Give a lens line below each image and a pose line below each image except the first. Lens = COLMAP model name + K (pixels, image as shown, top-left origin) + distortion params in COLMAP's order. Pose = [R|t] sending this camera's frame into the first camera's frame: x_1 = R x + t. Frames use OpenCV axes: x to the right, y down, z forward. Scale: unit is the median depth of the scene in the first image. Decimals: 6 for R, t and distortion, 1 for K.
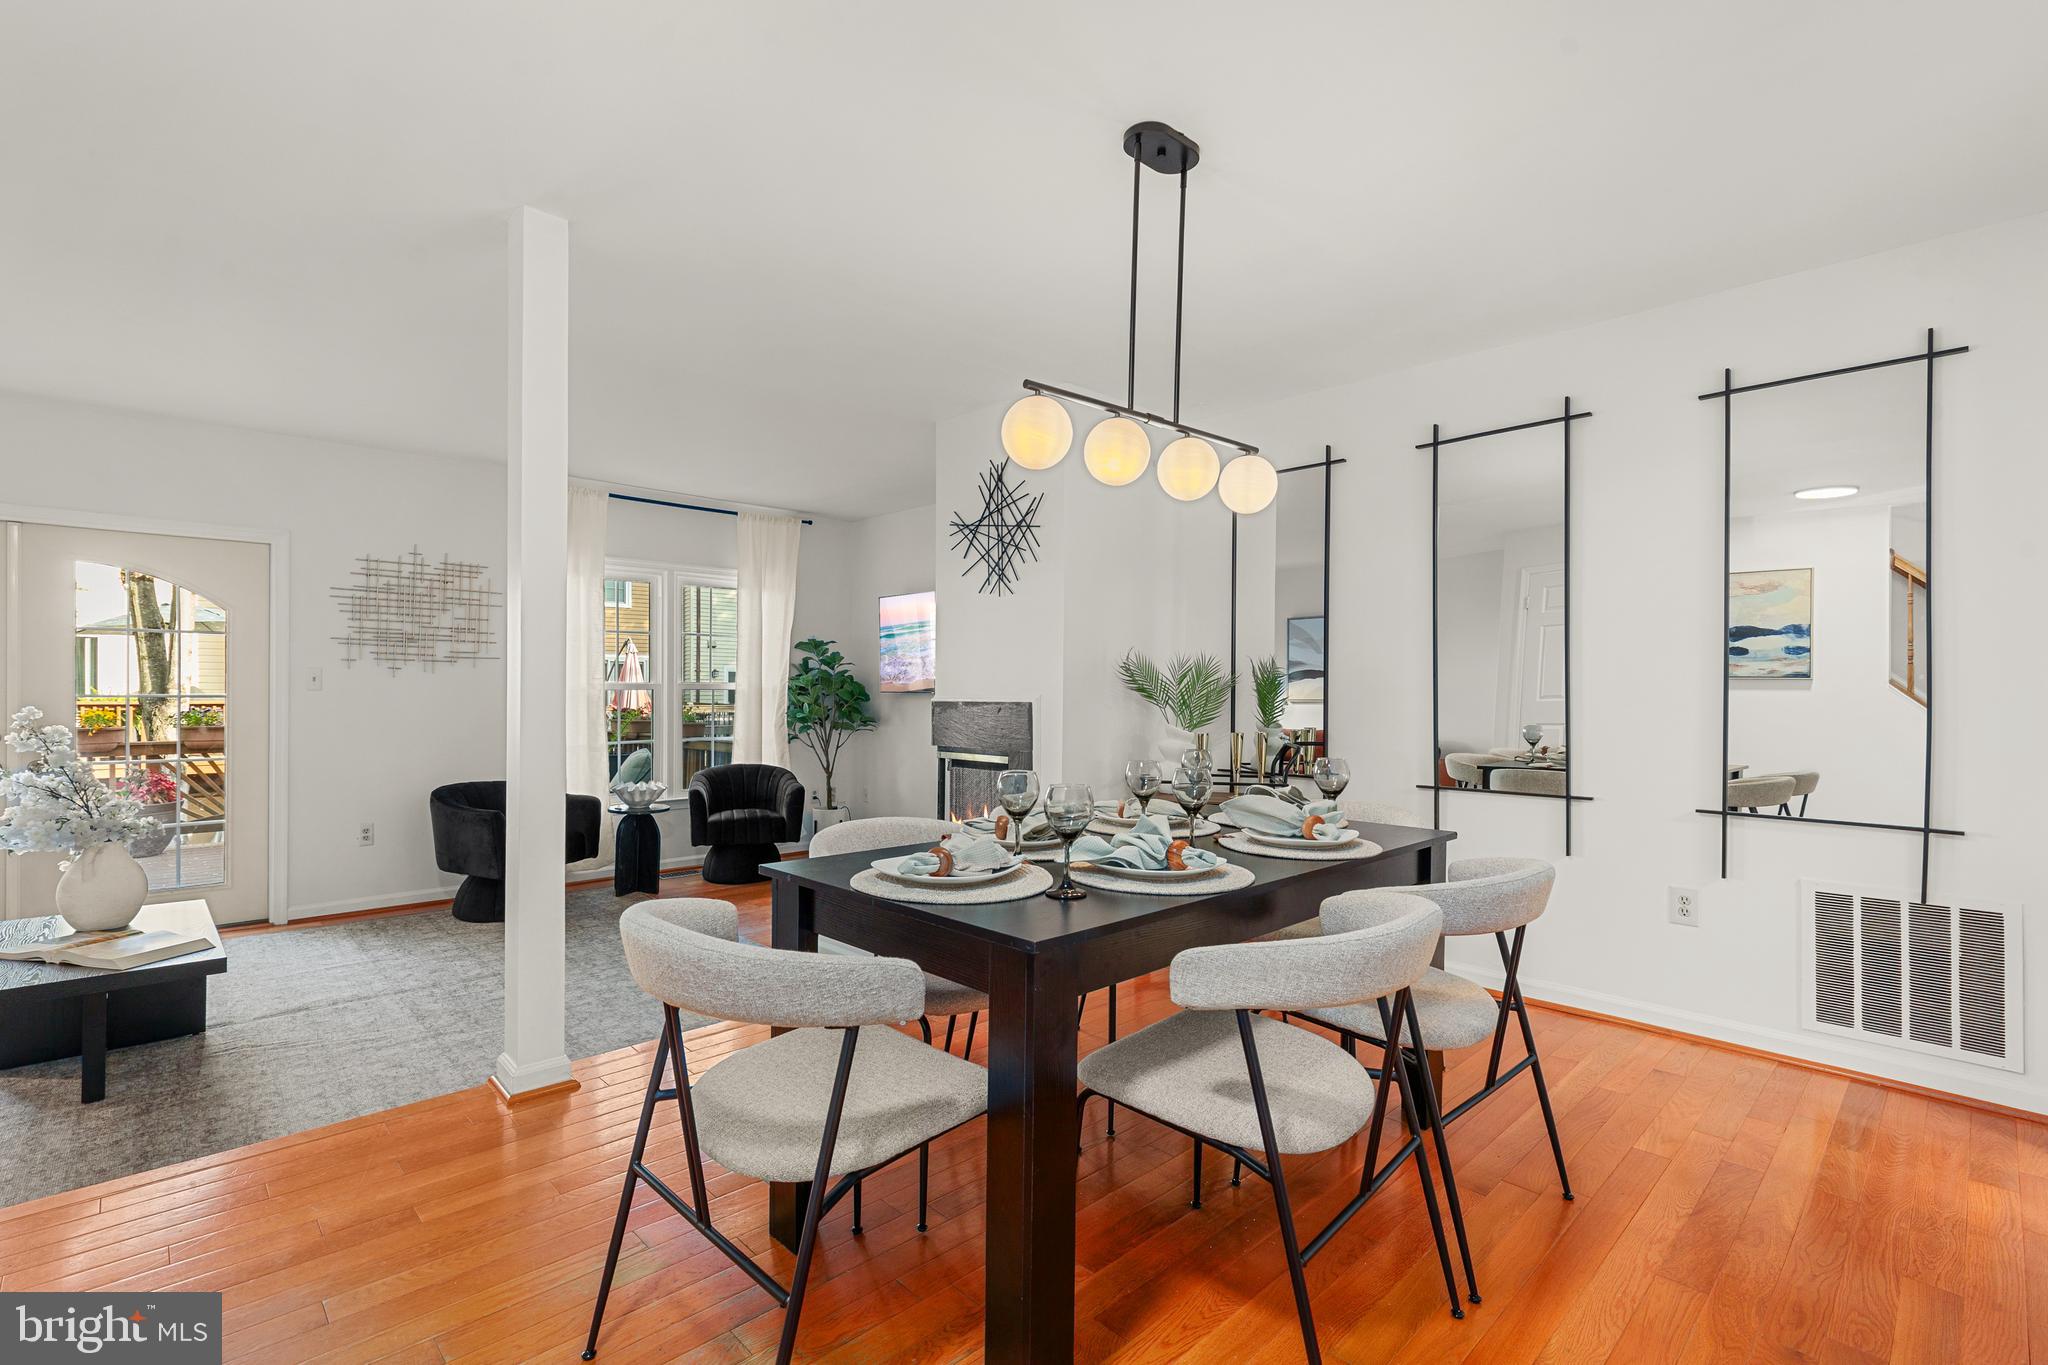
lens RADIAL K [[933.9, 0, 1018.1], [0, 933.9, 689.8], [0, 0, 1]] dist [0.008492, -0.000056]
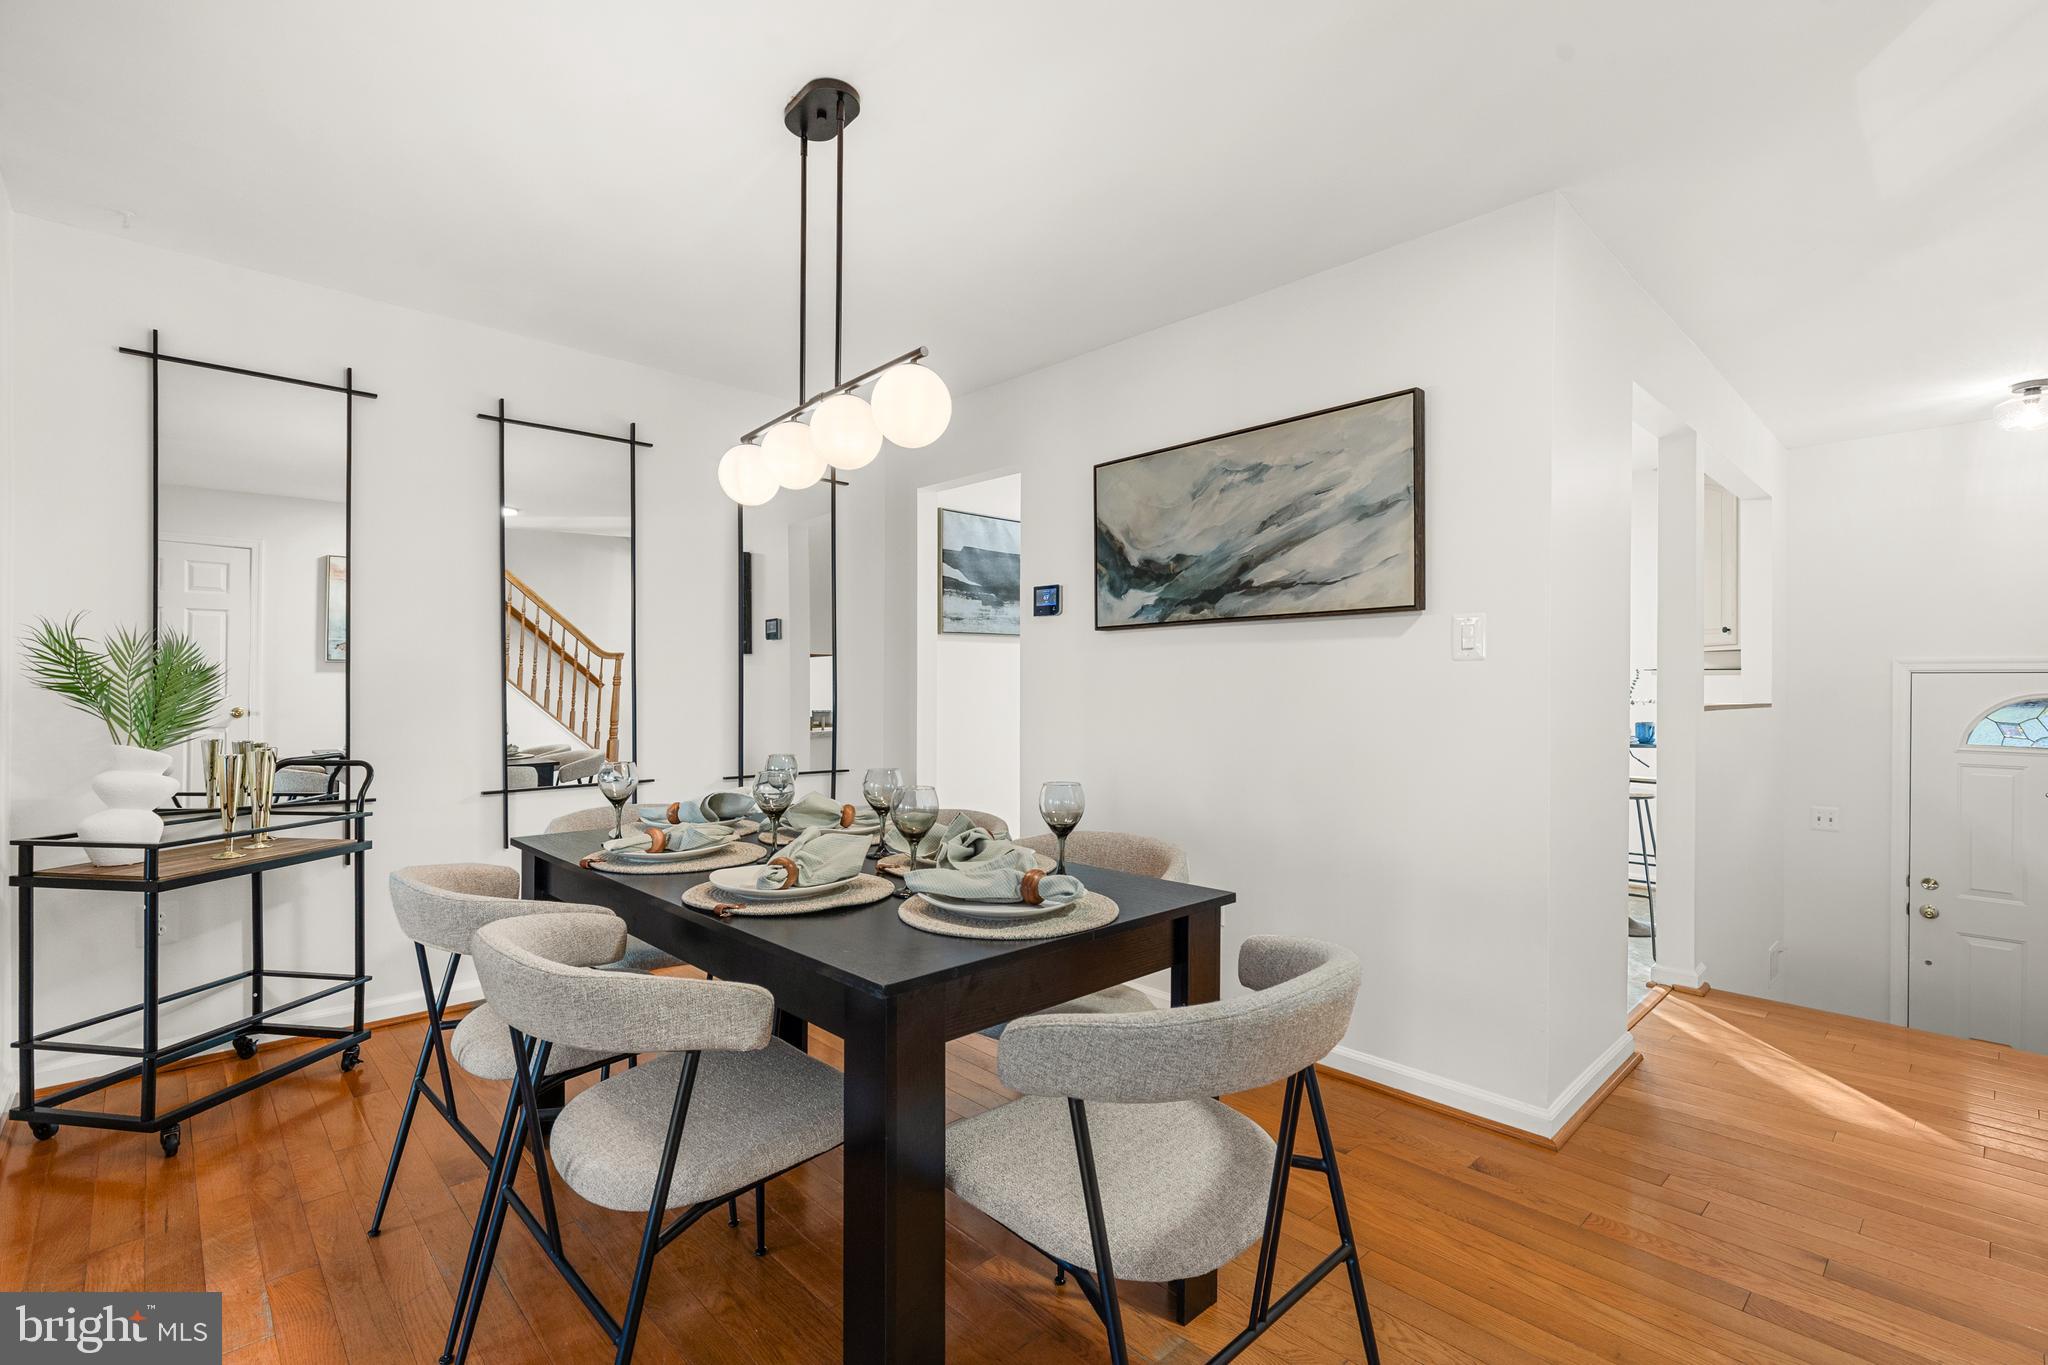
lens RADIAL K [[927.9, 0, 1022.5], [0, 927.9, 685.2], [0, 0, 1]] dist [0.002033, -0.000233]
pose [[0.005943, -0.002255, 0.999980, -0.332545], [-0.002139, 0.999995, 0.002268, -0.003412], [-0.999980, -0.002152, 0.005938, 0.338695]]
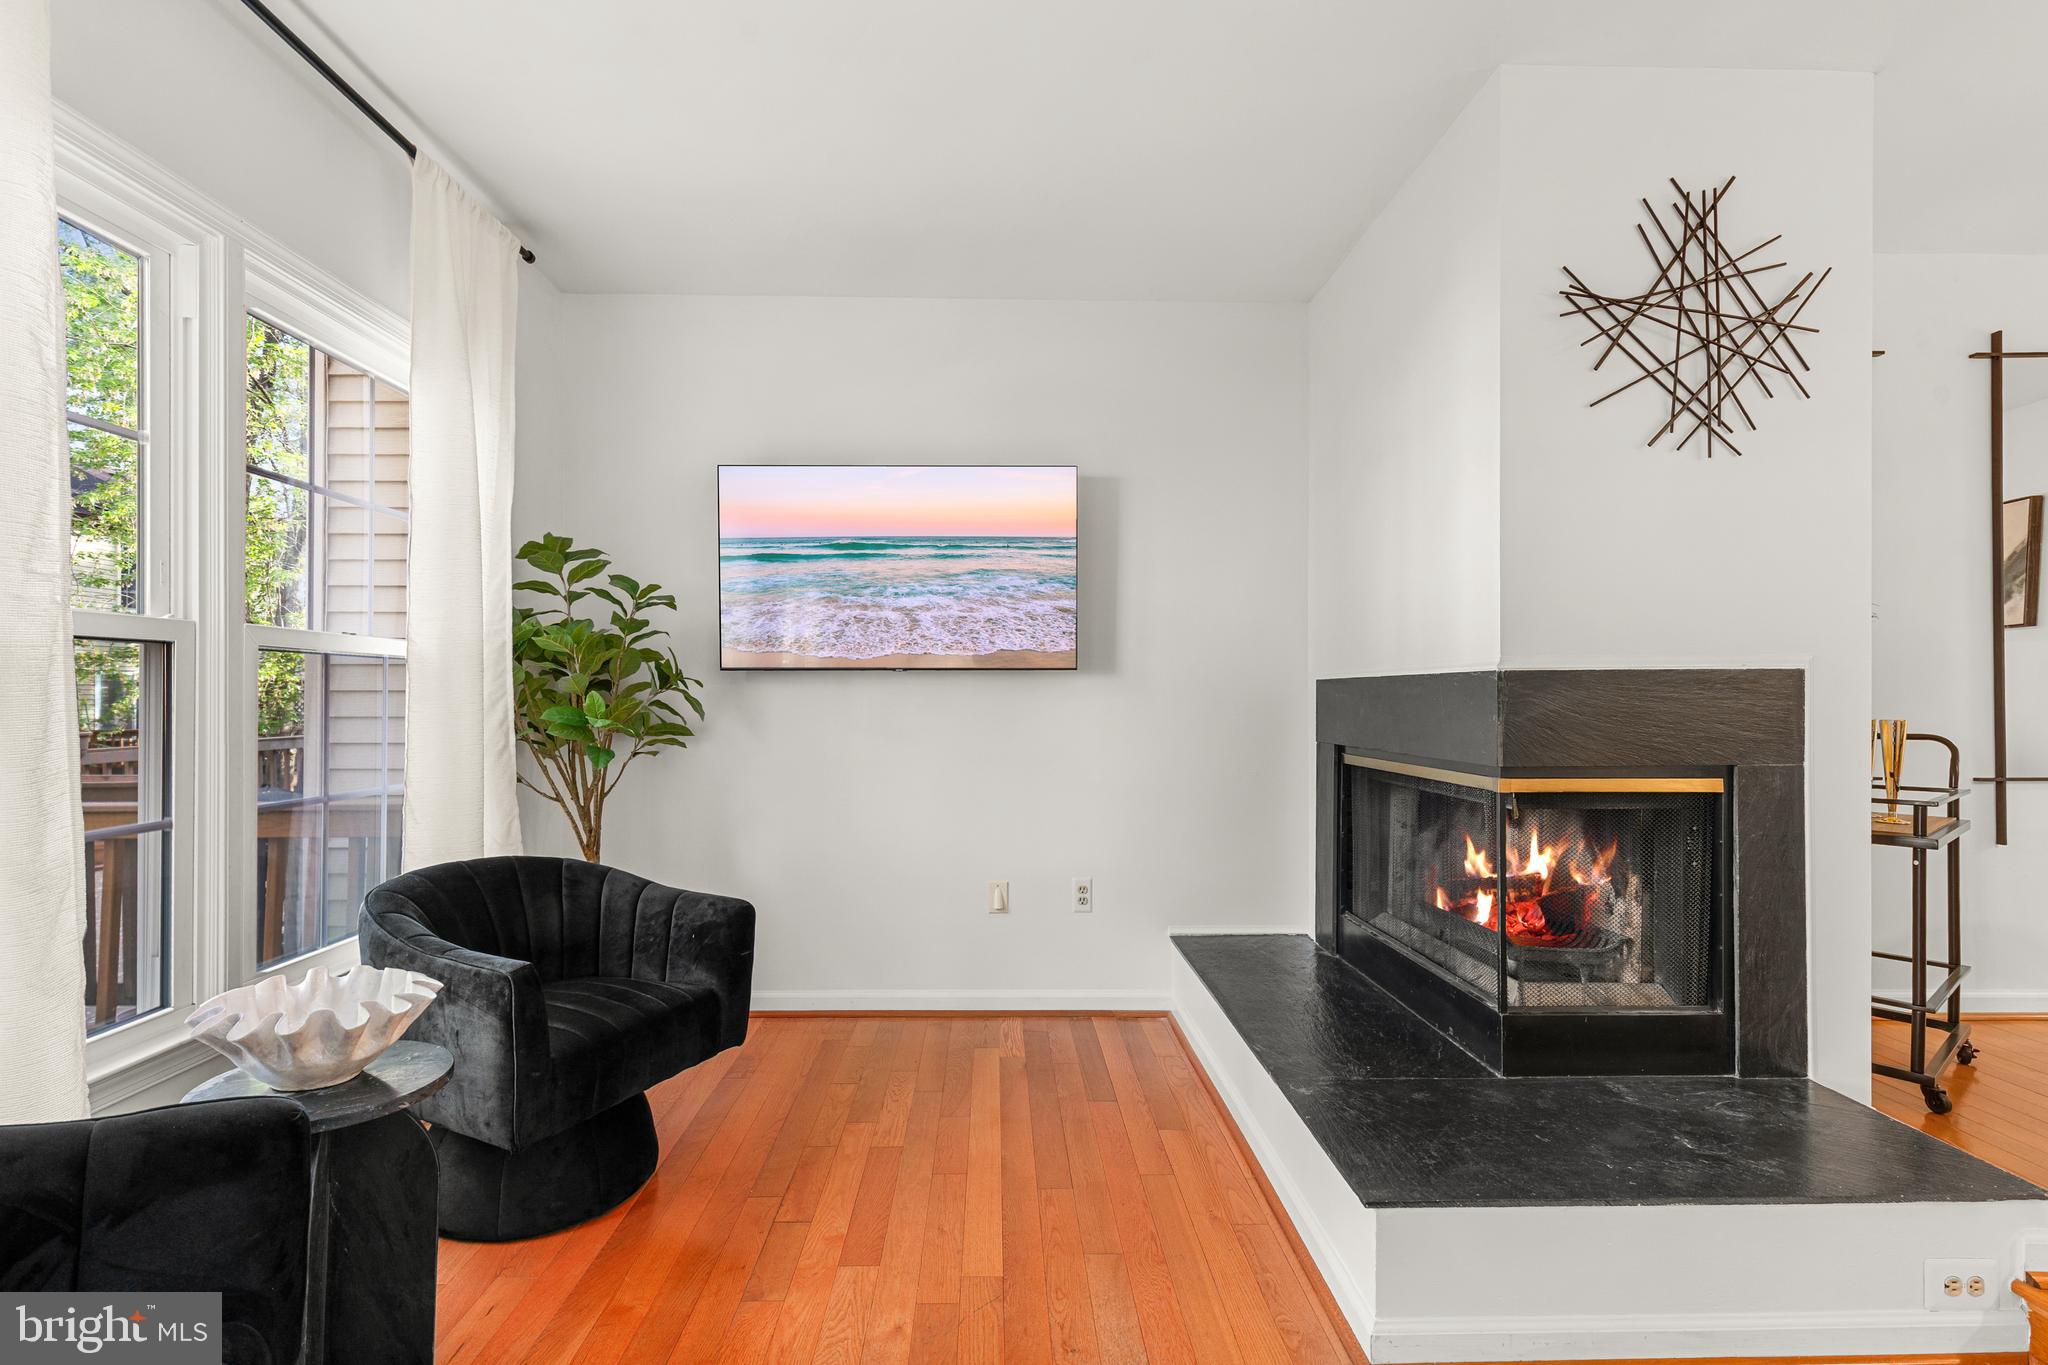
lens RADIAL K [[941.7, 0, 1012.8], [0, 941.7, 698.9], [0, 0, 1]] dist [0.002614, -0.000309]
pose [[0.678401, -0.004424, 0.734678, -0.522878], [0.001809, 0.999989, 0.004352, 0.020459], [-0.734690, -0.001623, 0.678402, 0.758487]]
